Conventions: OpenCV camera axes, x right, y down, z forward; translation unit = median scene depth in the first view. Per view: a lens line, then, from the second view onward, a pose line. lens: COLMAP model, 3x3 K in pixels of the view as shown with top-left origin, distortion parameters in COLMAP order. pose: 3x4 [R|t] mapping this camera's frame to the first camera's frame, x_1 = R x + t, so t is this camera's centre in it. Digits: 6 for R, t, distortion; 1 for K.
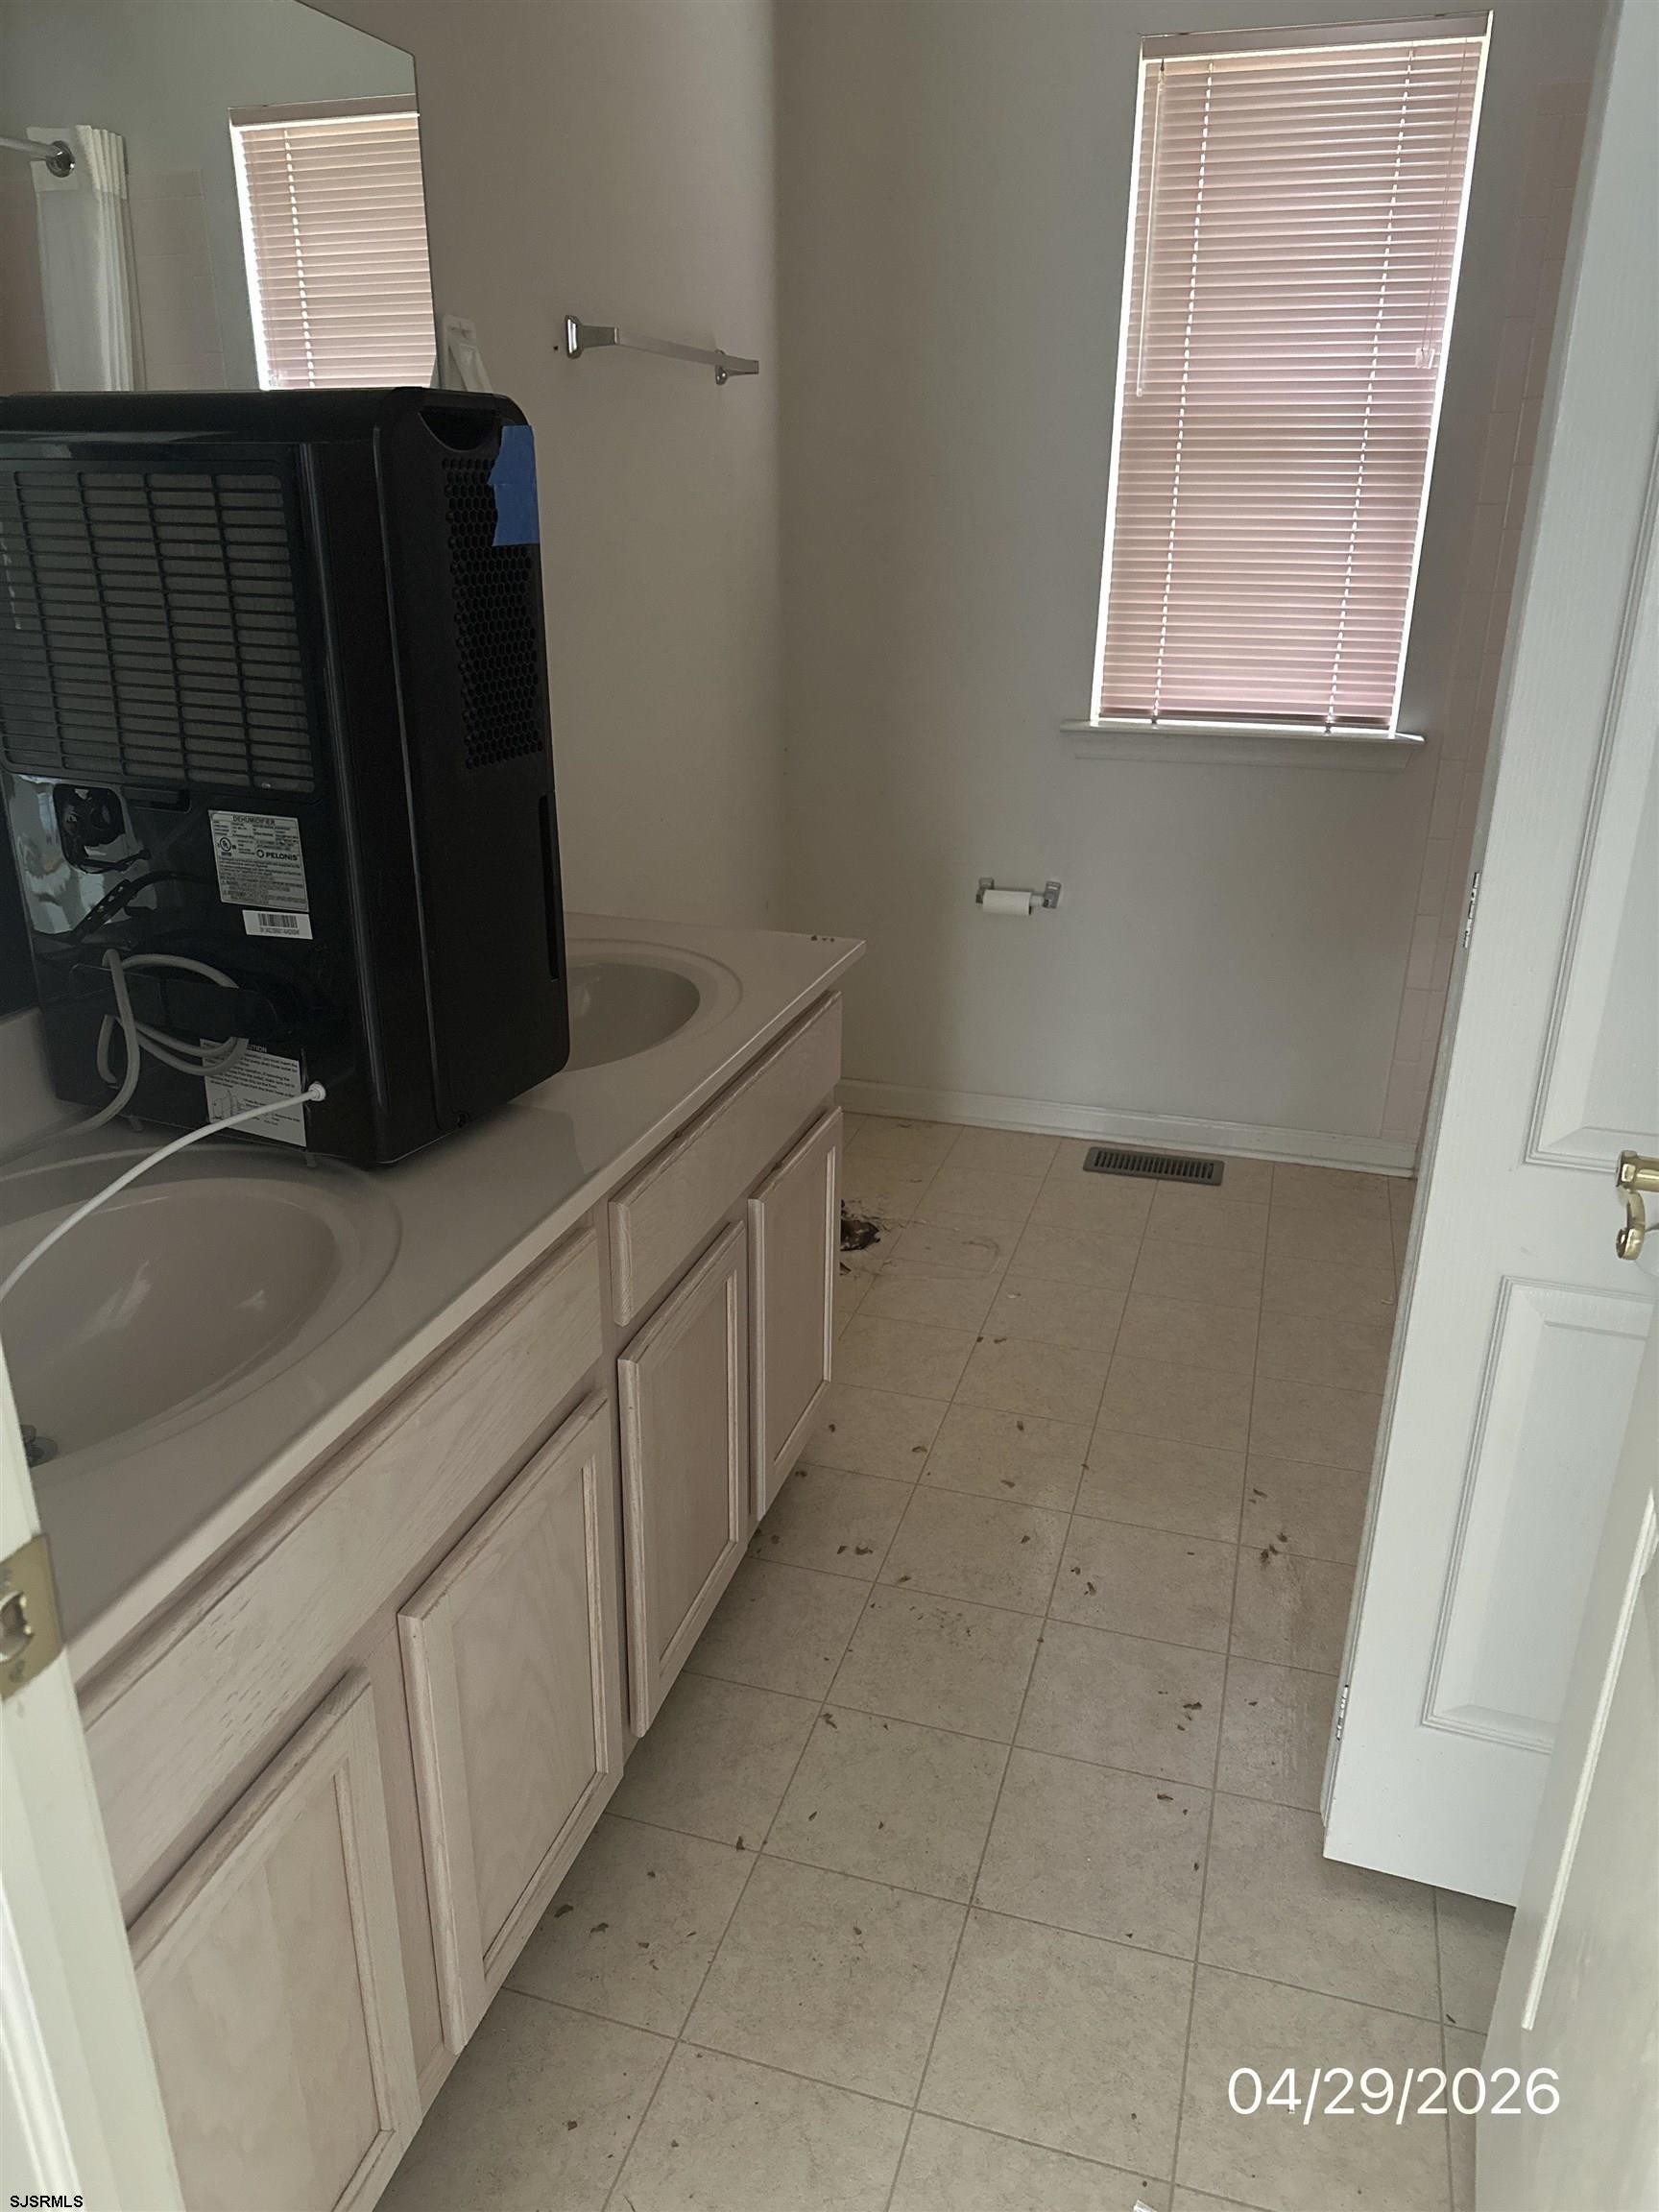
lens RADIAL K [[1566.7, 0, 807.8], [0, 1566.7, 1085.4], [0, 0, 1]] dist [0.018339, -0.031962]
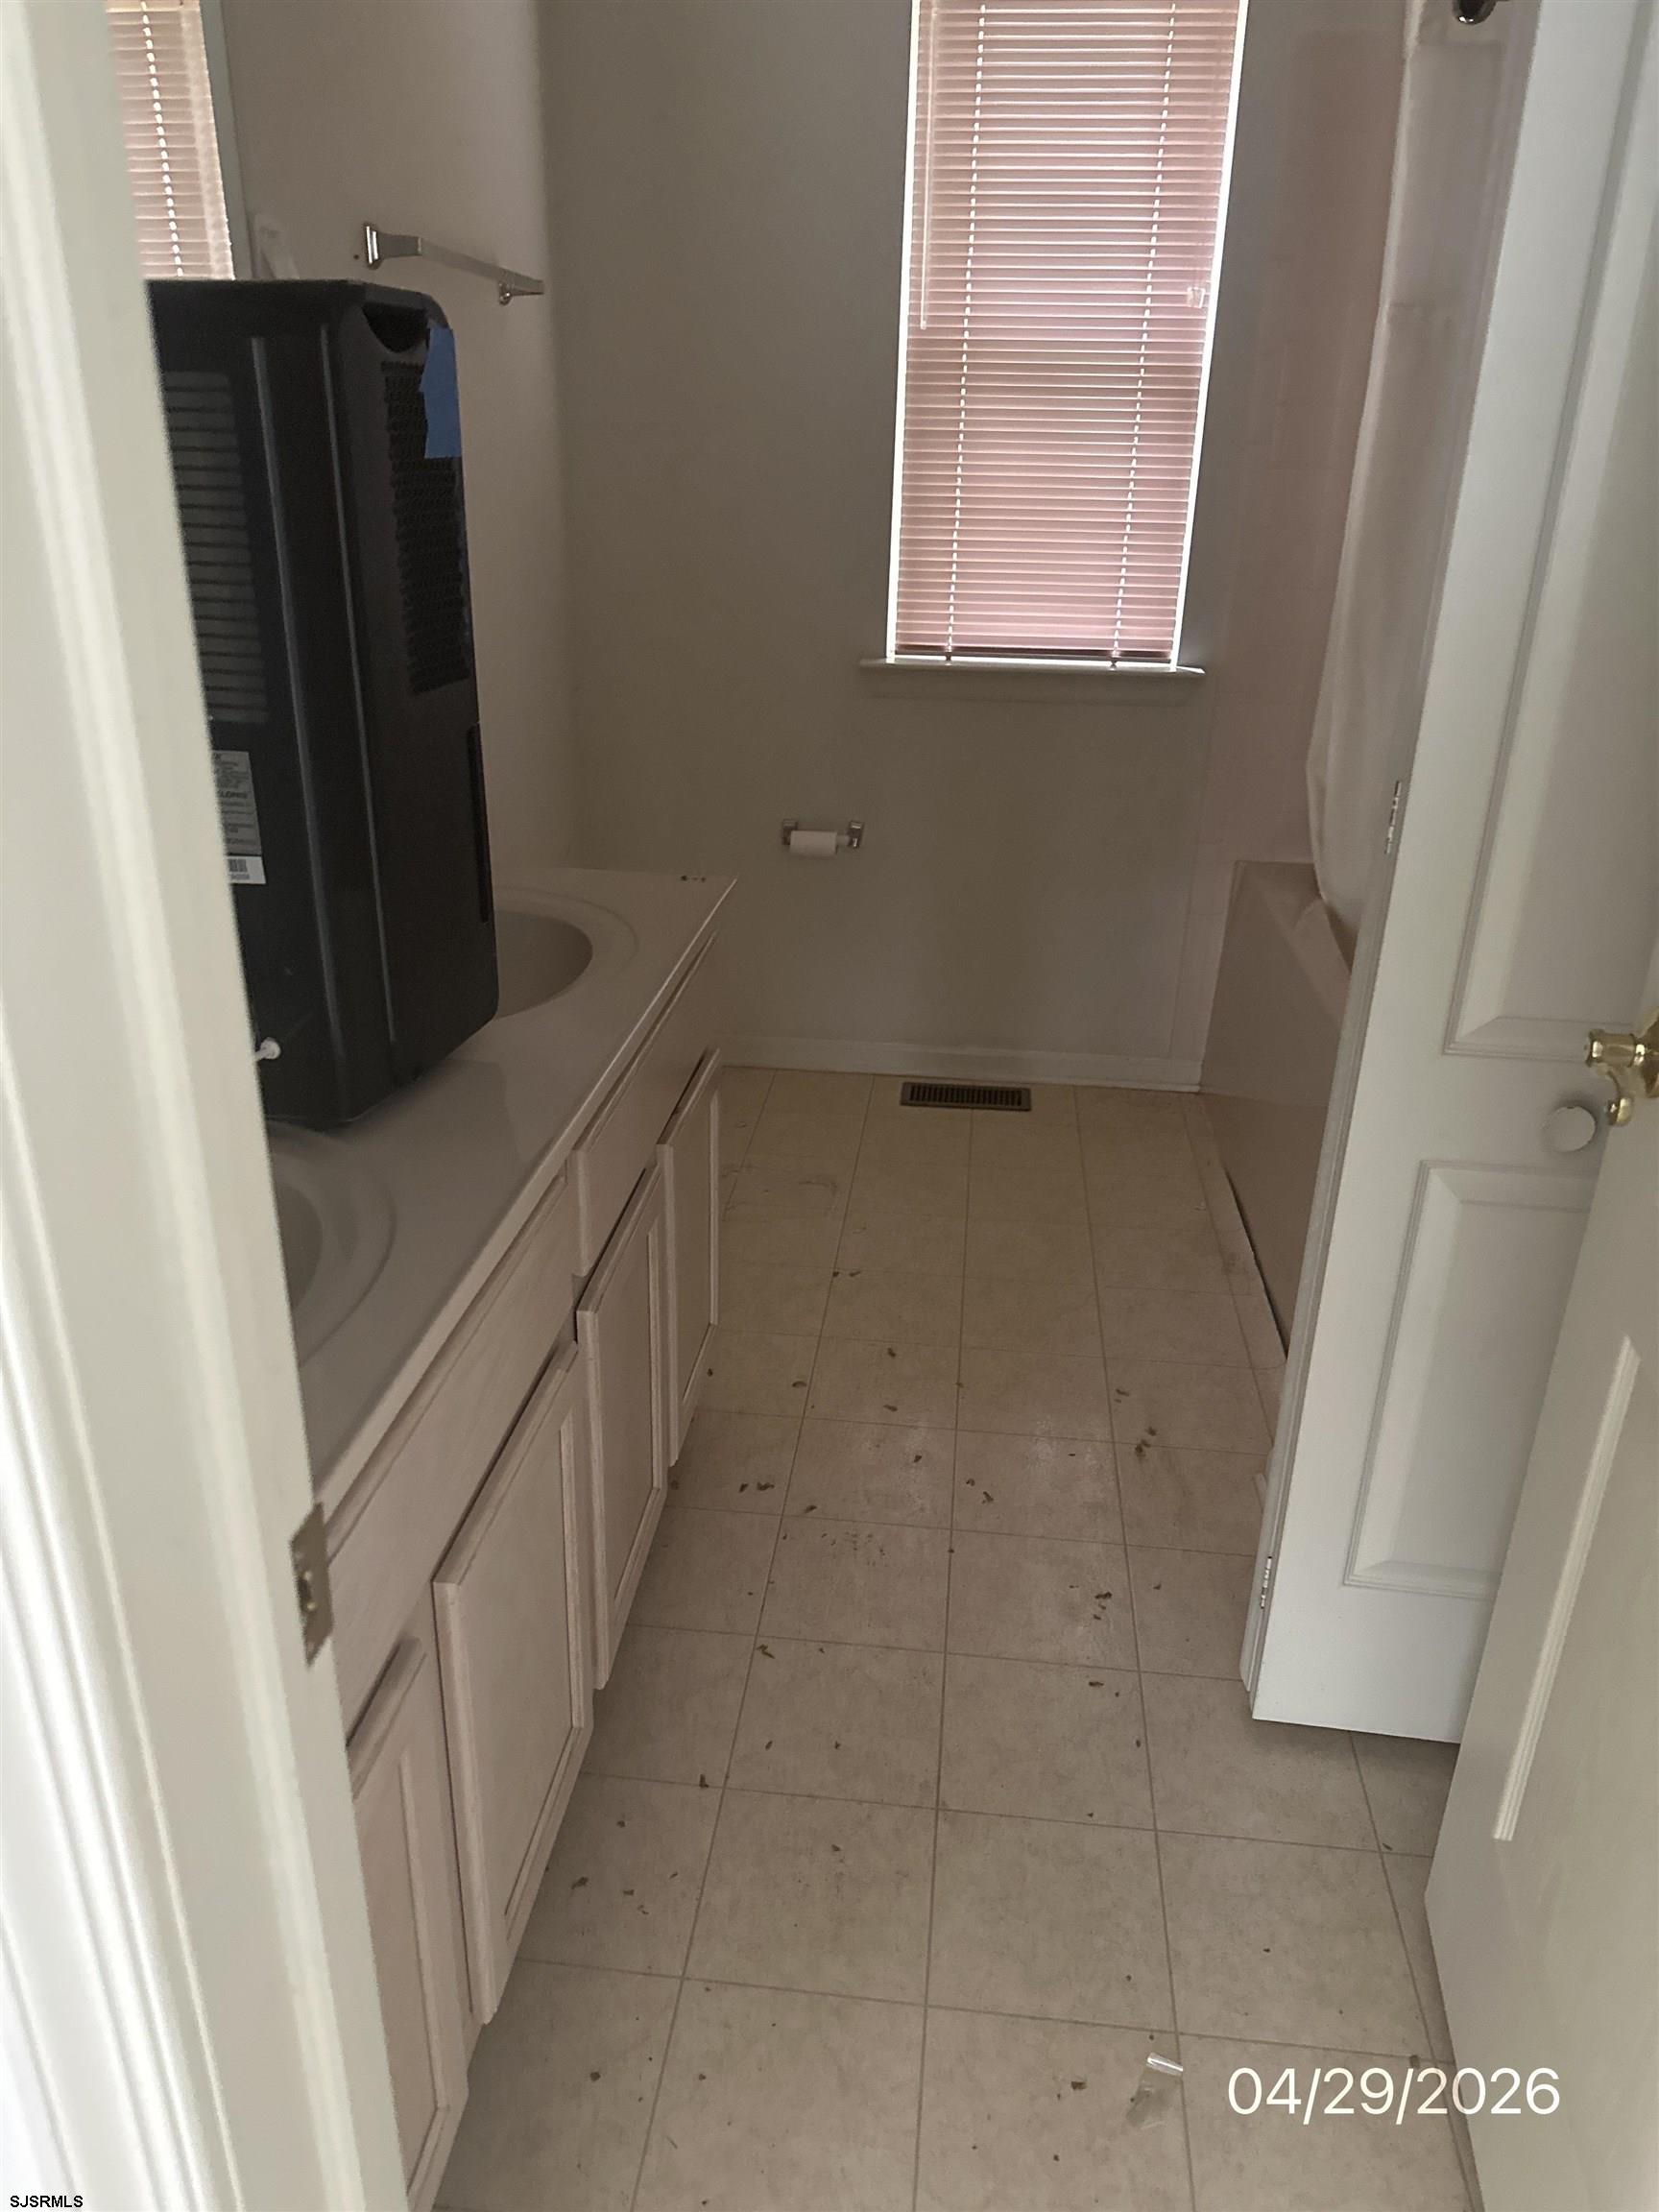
lens RADIAL K [[1566.7, 0, 826.3], [0, 1566.7, 1103.8], [0, 0, 1]] dist [0.018339, -0.031962]
pose [[0.982516, -0.061841, 0.175609, -0.106796], [0.054377, 0.997413, 0.047006, 0.007366], [-0.178062, -0.036635, 0.983337, 0.014077]]
